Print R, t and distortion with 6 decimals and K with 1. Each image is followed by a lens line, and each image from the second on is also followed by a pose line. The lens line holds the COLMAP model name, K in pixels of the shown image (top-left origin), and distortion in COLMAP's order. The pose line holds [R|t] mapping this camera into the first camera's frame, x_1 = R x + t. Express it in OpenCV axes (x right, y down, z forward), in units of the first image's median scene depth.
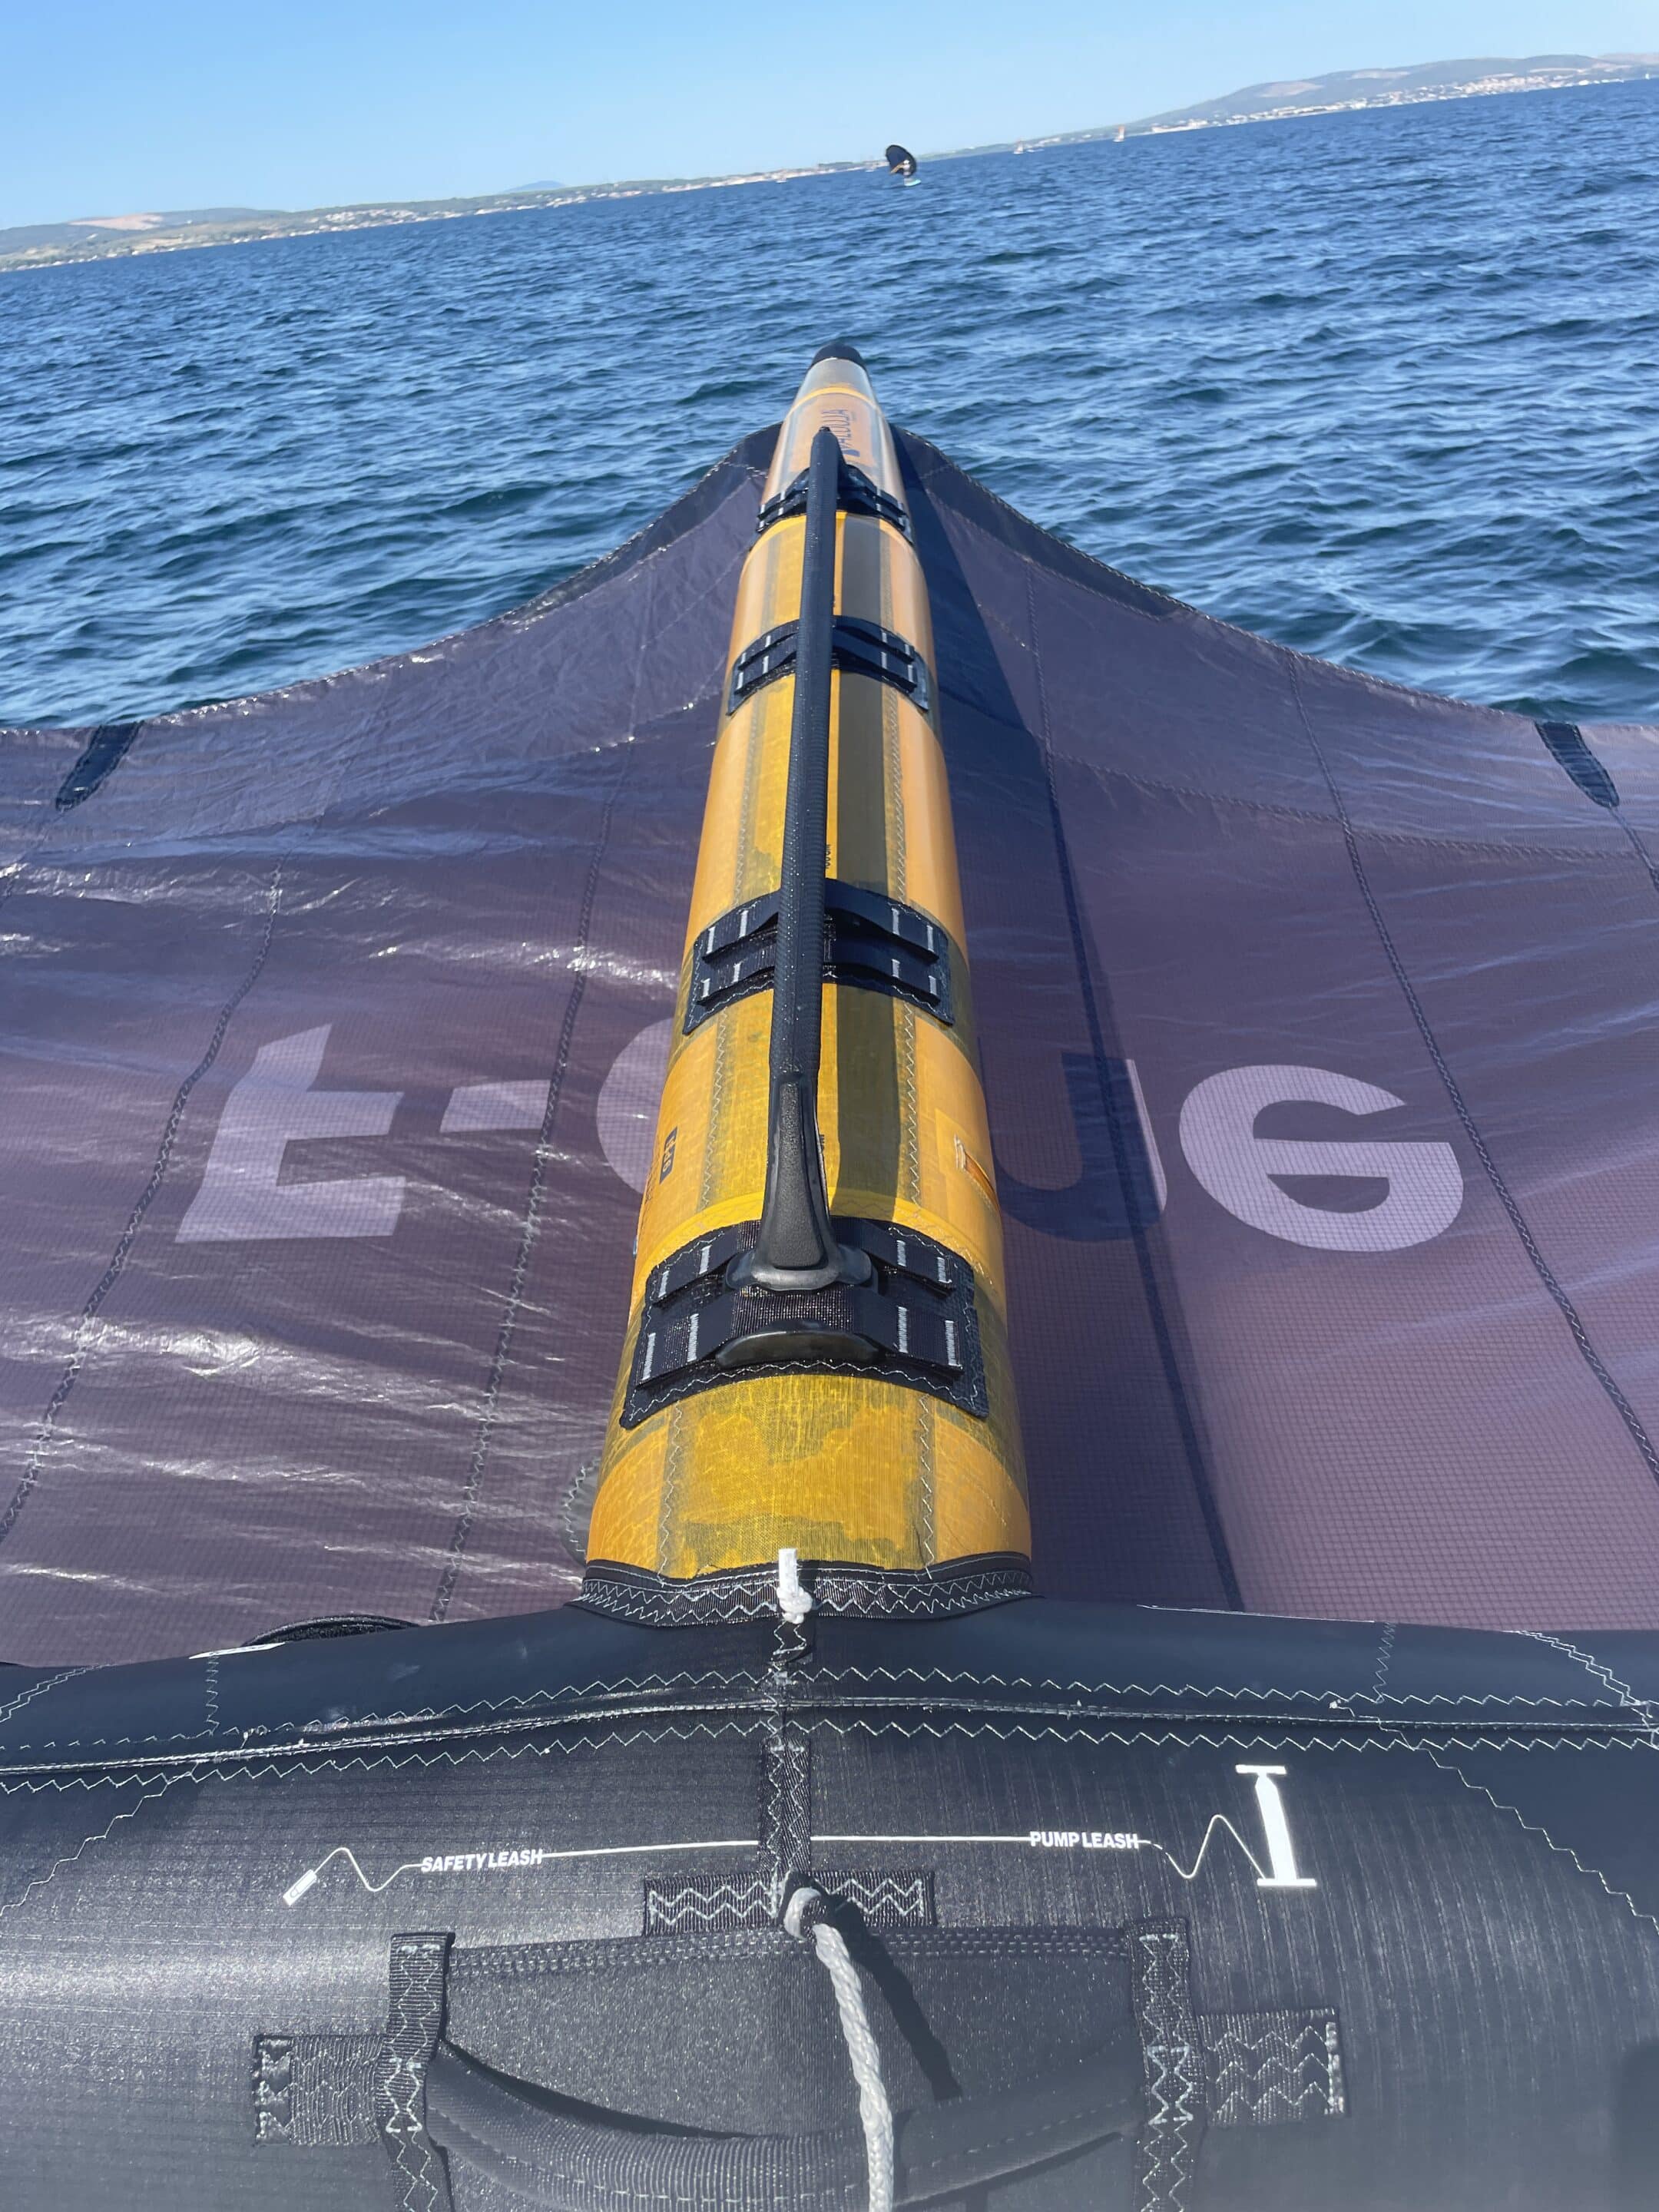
lens RADIAL K [[1667.5, 0, 840.7], [0, 1667.5, 1105.2], [0, 0, 1]] dist [0.080276, -0.100935]
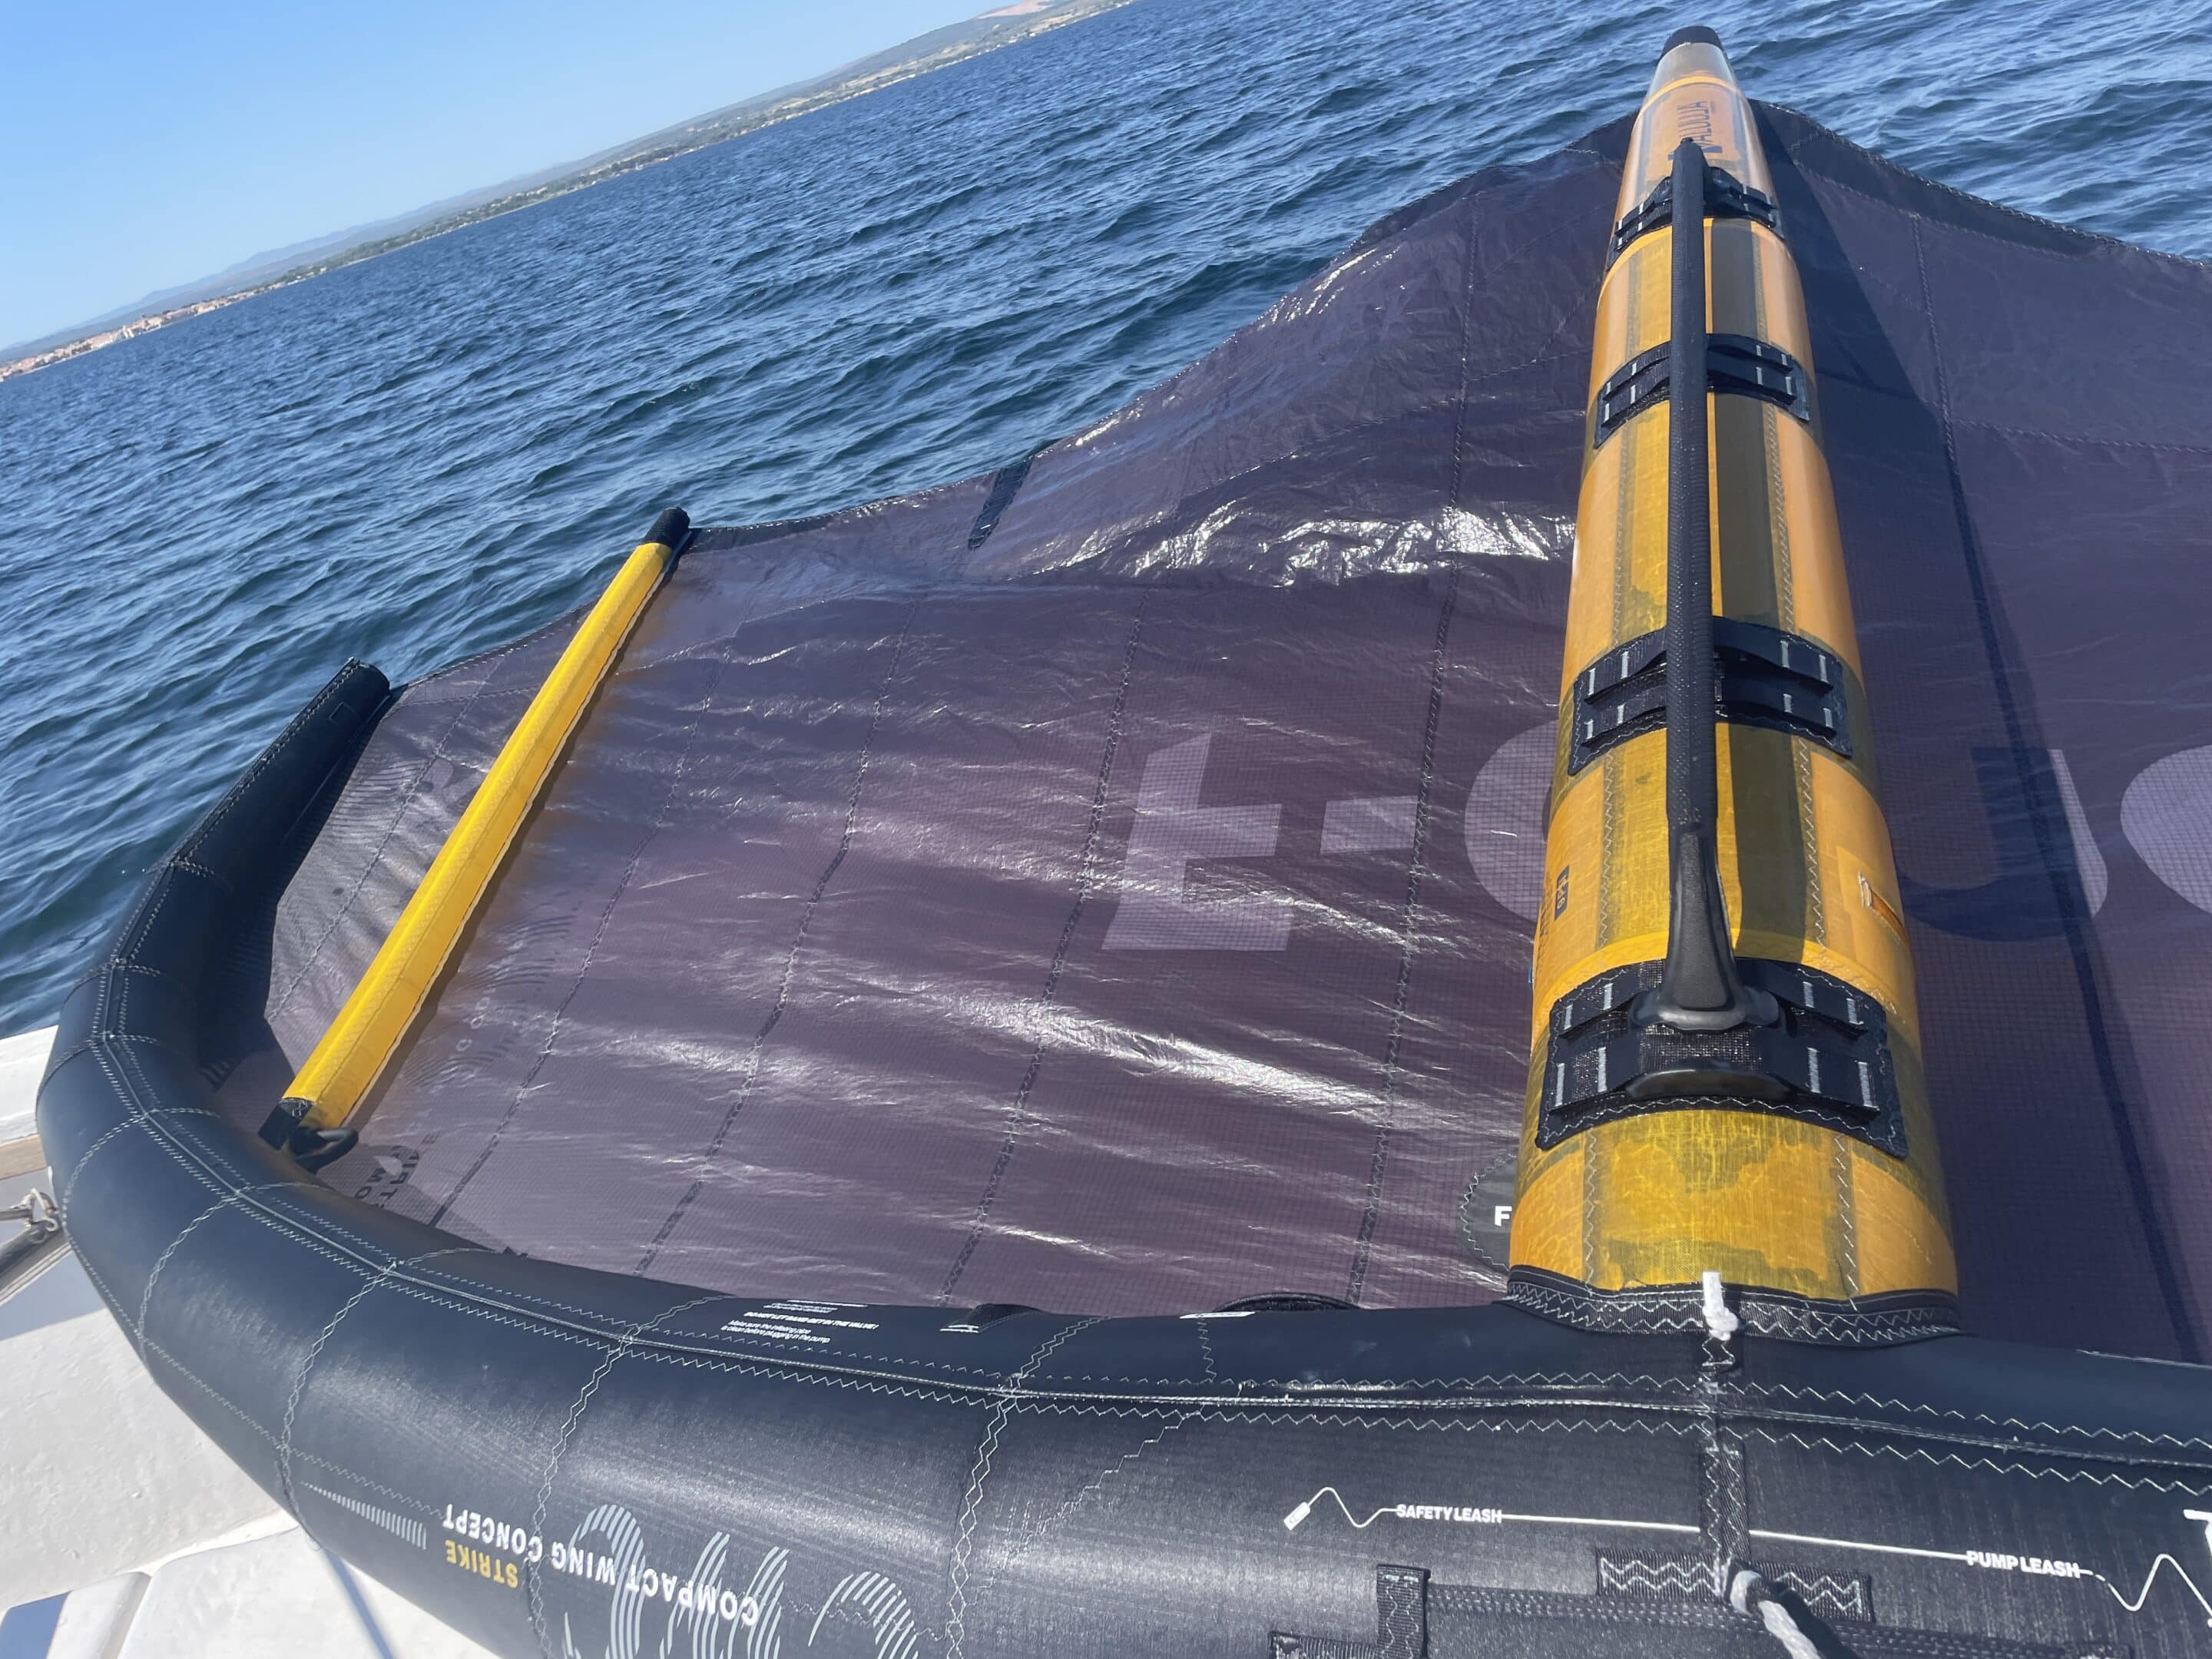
lens RADIAL K [[1667.5, 0, 1061.6], [0, 1667.5, 805.3], [0, 0, 1]] dist [0.080276, -0.100935]
pose [[0.935672, -0.025317, -0.351961, -0.027604], [0.029004, 0.999566, 0.005207, -0.050888], [0.351676, -0.015080, 0.936000, -0.156302]]
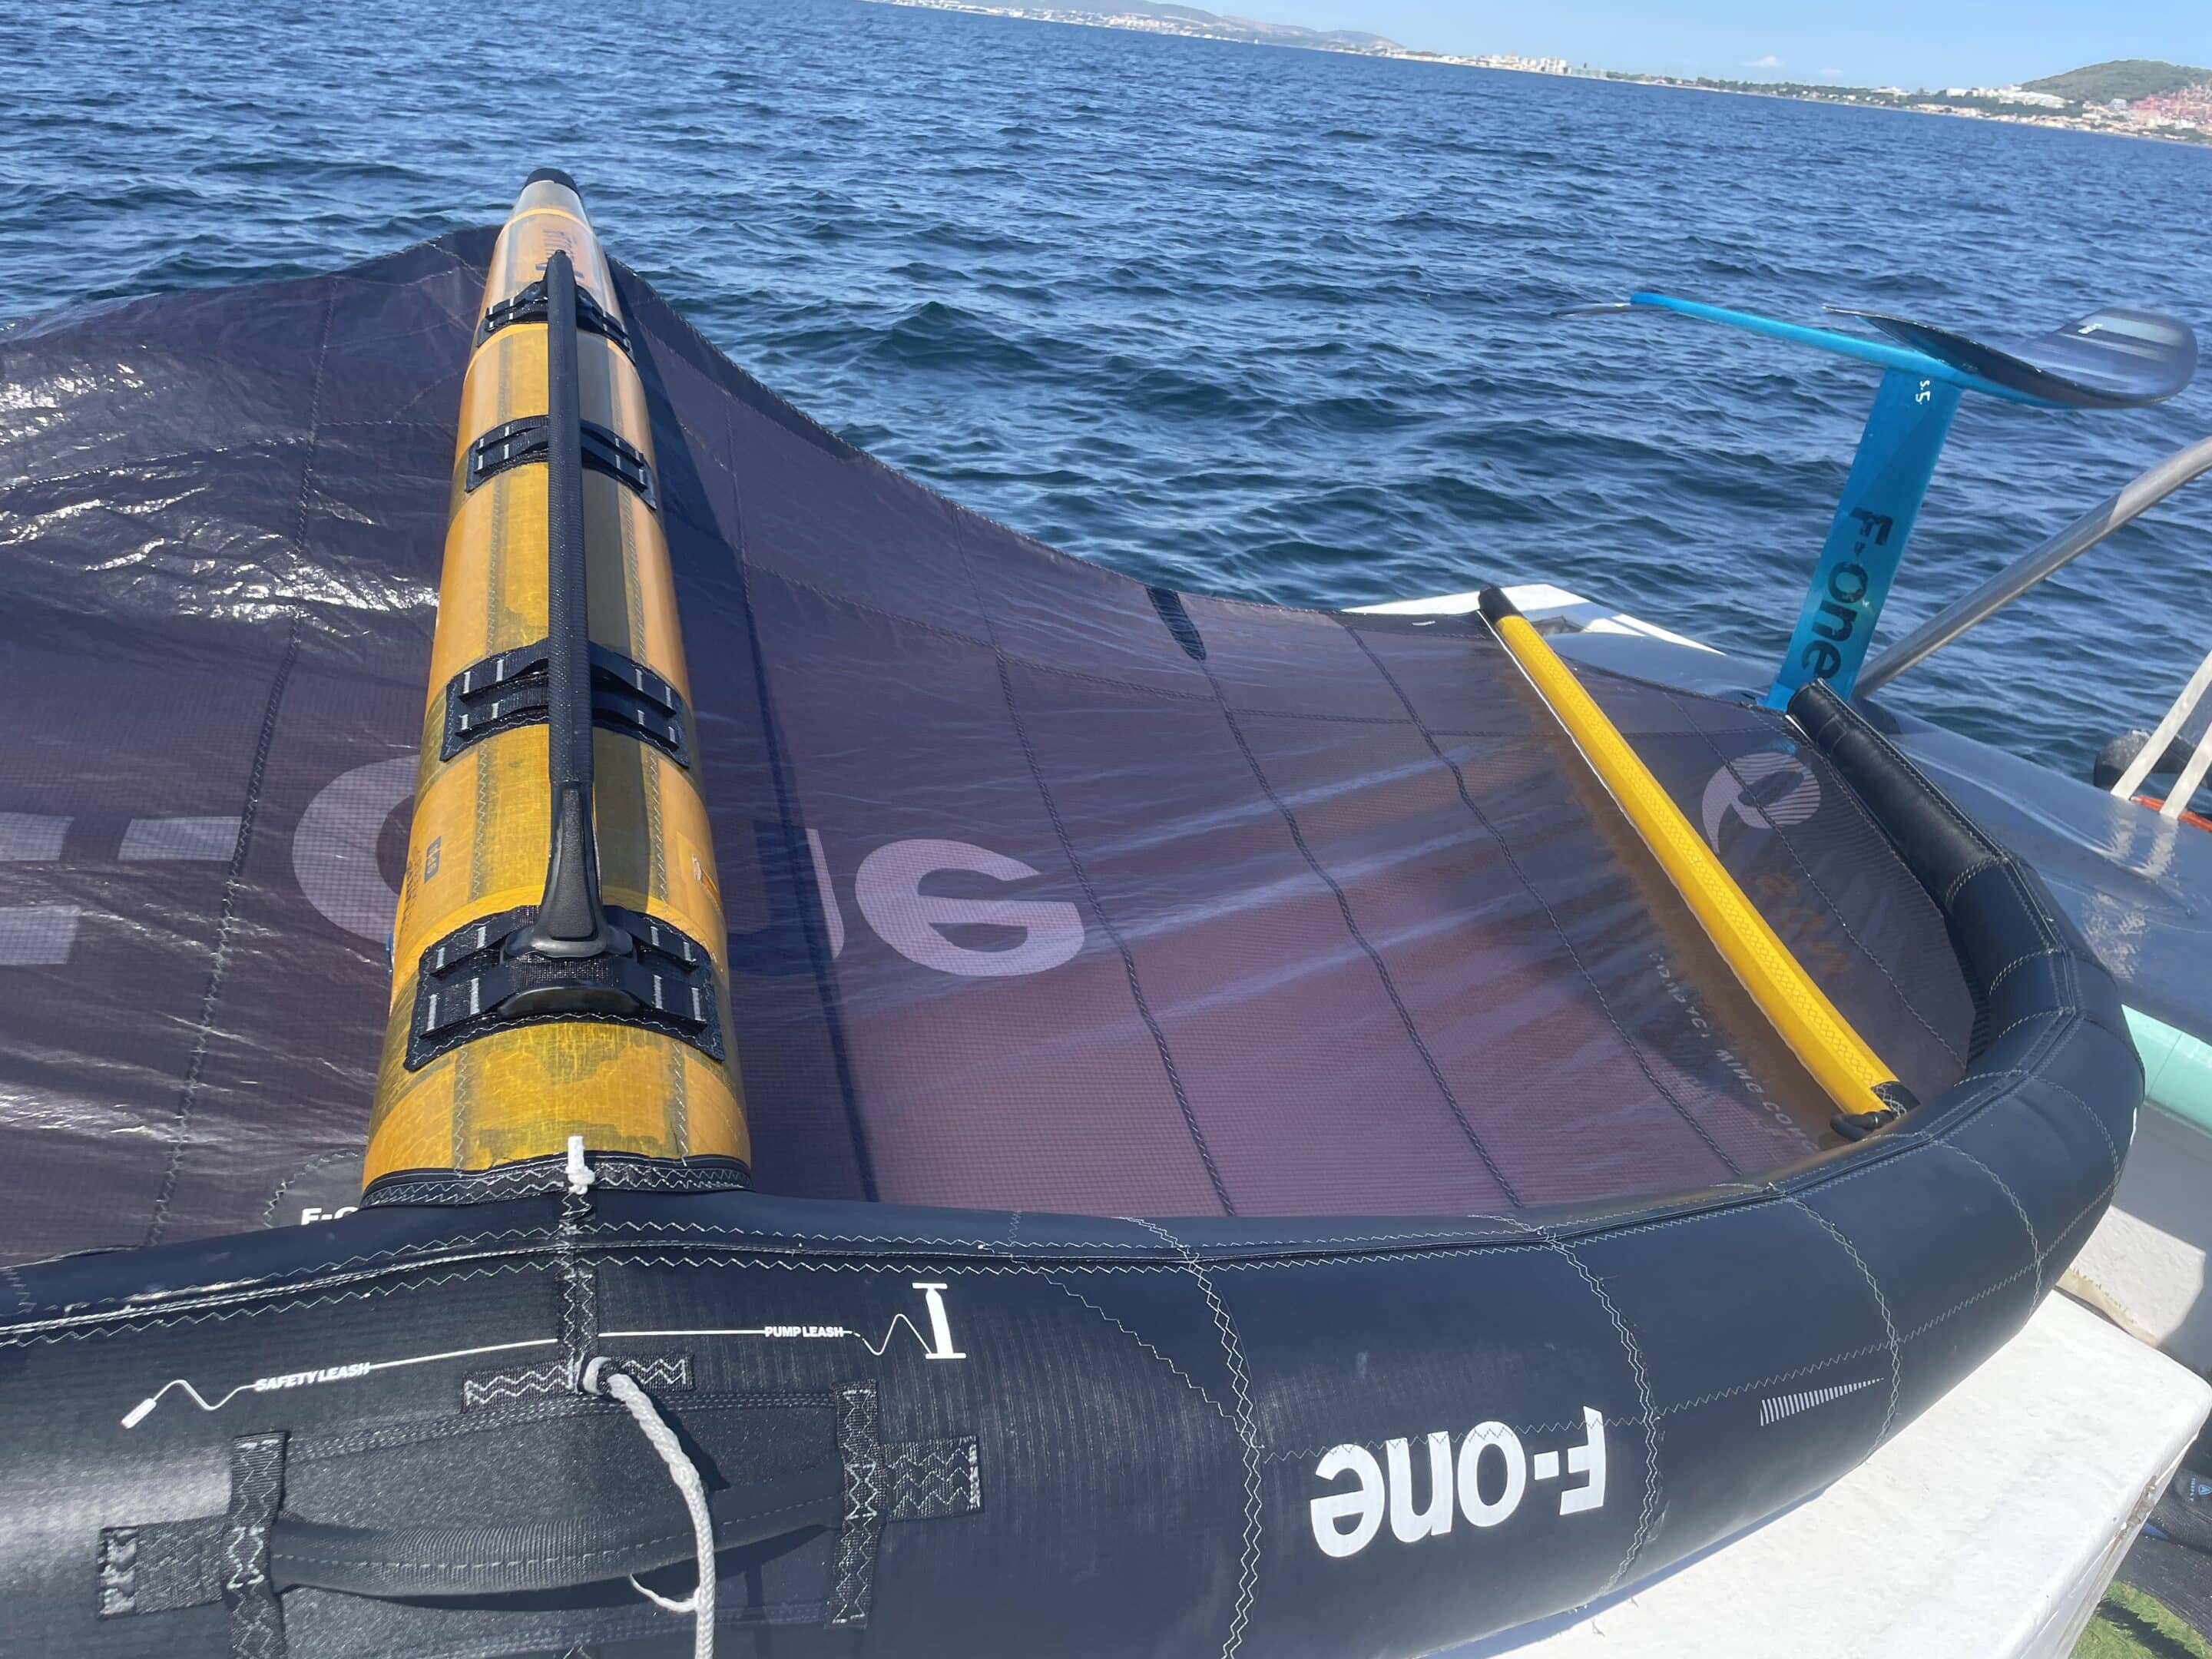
lens RADIAL K [[1667.5, 0, 1117.3], [0, 1667.5, 799.0], [0, 0, 1]] dist [0.080276, -0.100935]
pose [[0.930434, 0.057745, 0.361881, -0.106080], [-0.028215, 0.995864, -0.086365, 0.090997], [-0.365372, 0.070146, 0.928215, -0.296794]]
